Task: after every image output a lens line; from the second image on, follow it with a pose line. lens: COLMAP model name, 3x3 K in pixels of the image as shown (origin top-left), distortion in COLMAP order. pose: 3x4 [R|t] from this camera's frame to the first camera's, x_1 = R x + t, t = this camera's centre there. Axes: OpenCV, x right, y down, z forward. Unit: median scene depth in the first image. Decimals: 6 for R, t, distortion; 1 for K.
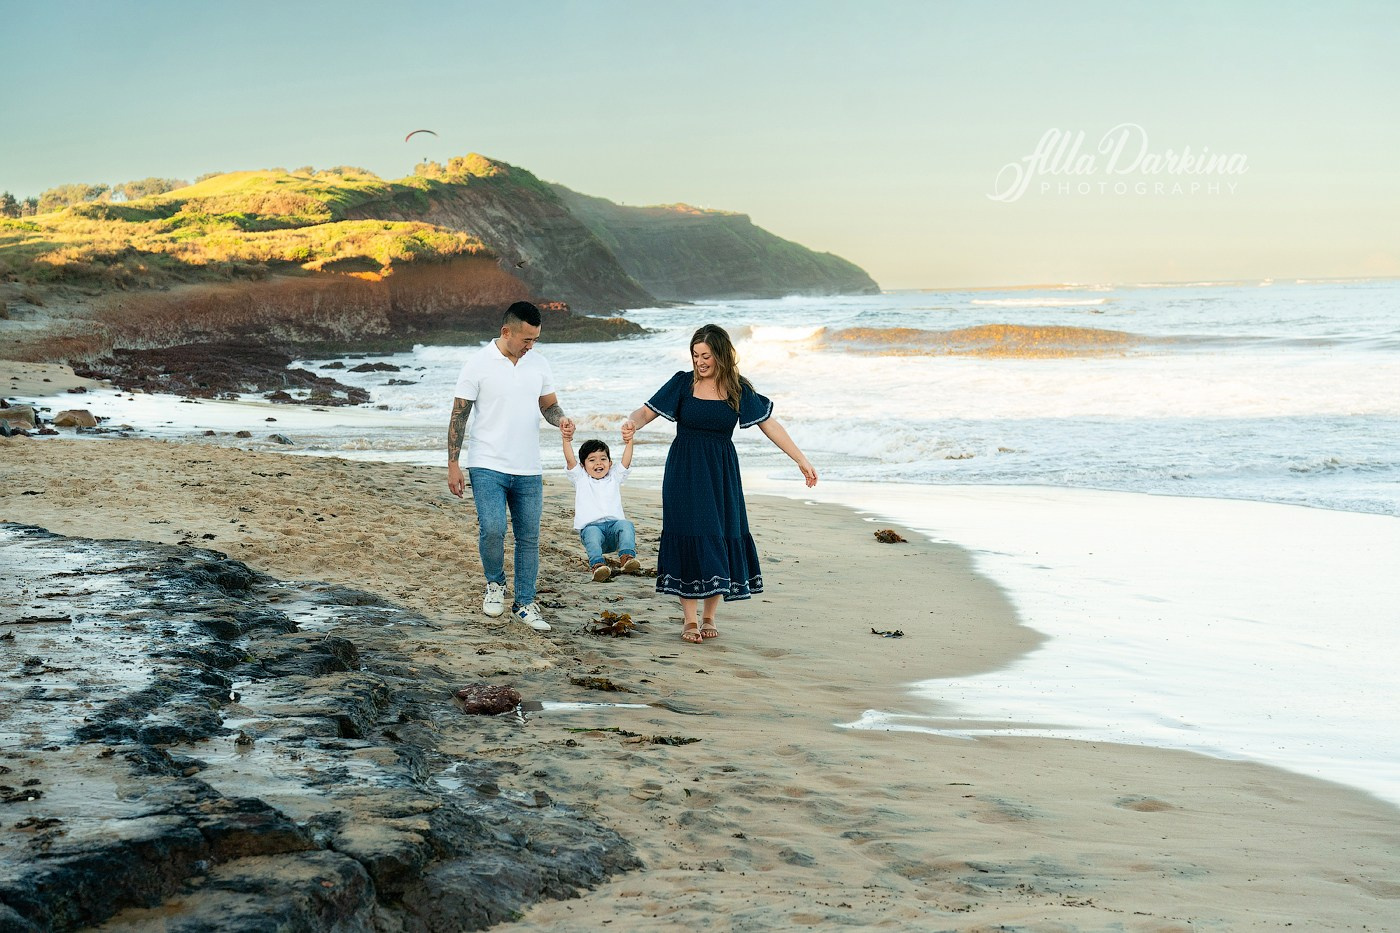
lens RADIAL K [[1888.2, 0, 714.5], [0, 1888.2, 468.6], [0, 0, 1]] dist [-0.005482, 0.085614]
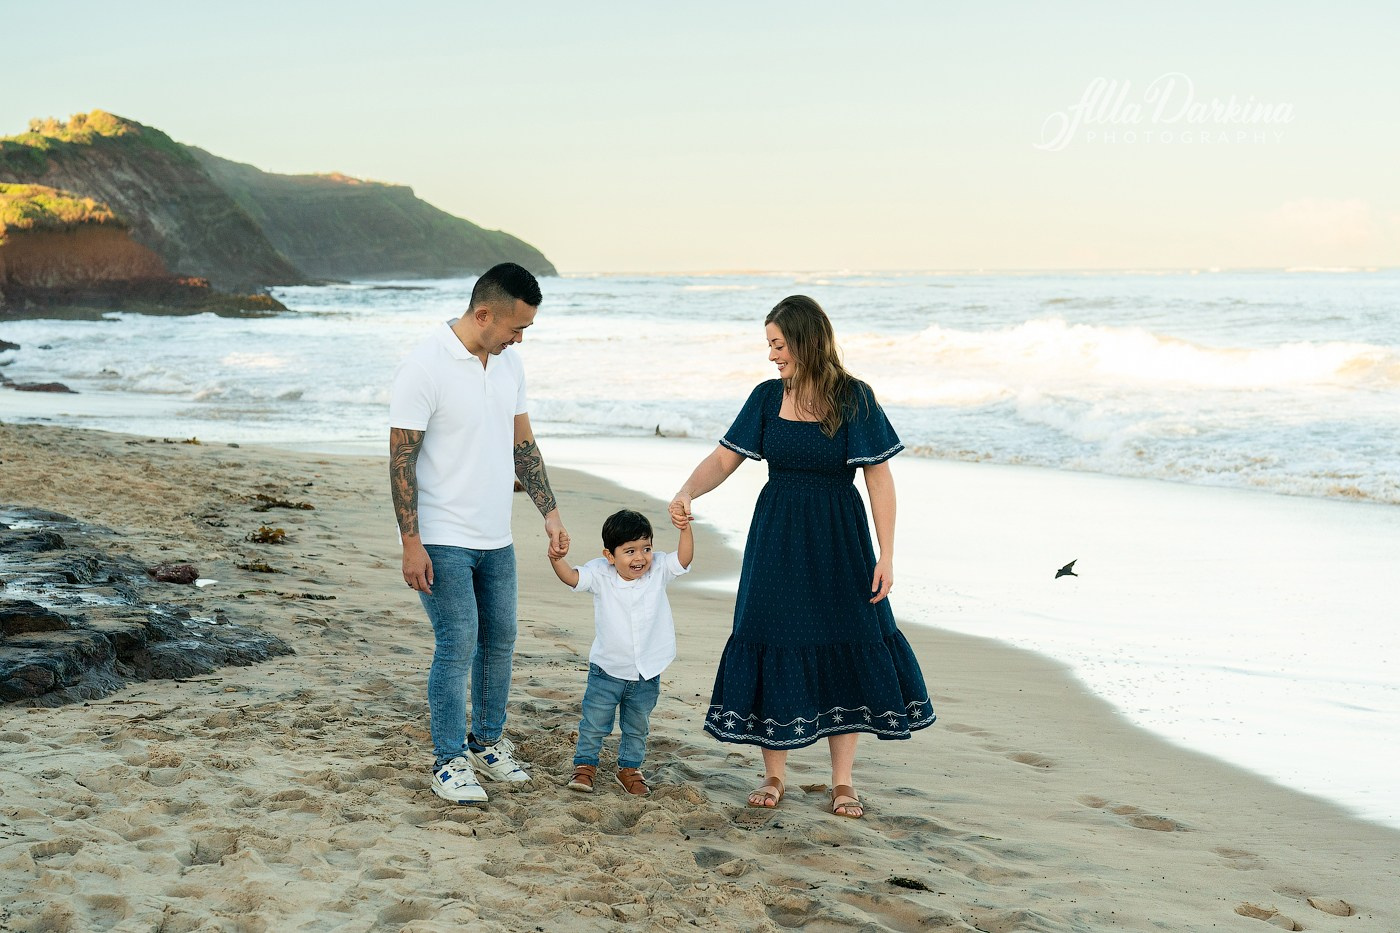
lens RADIAL K [[2044.5, 0, 681.2], [0, 2044.5, 468.3], [0, 0, 1]] dist [0.002685, 0.143029]
pose [[0.988714, 0.004367, 0.149753, 0.012106], [-0.004646, 0.999988, 0.001511, 0.037339], [-0.149745, -0.002189, 0.988722, -0.368028]]
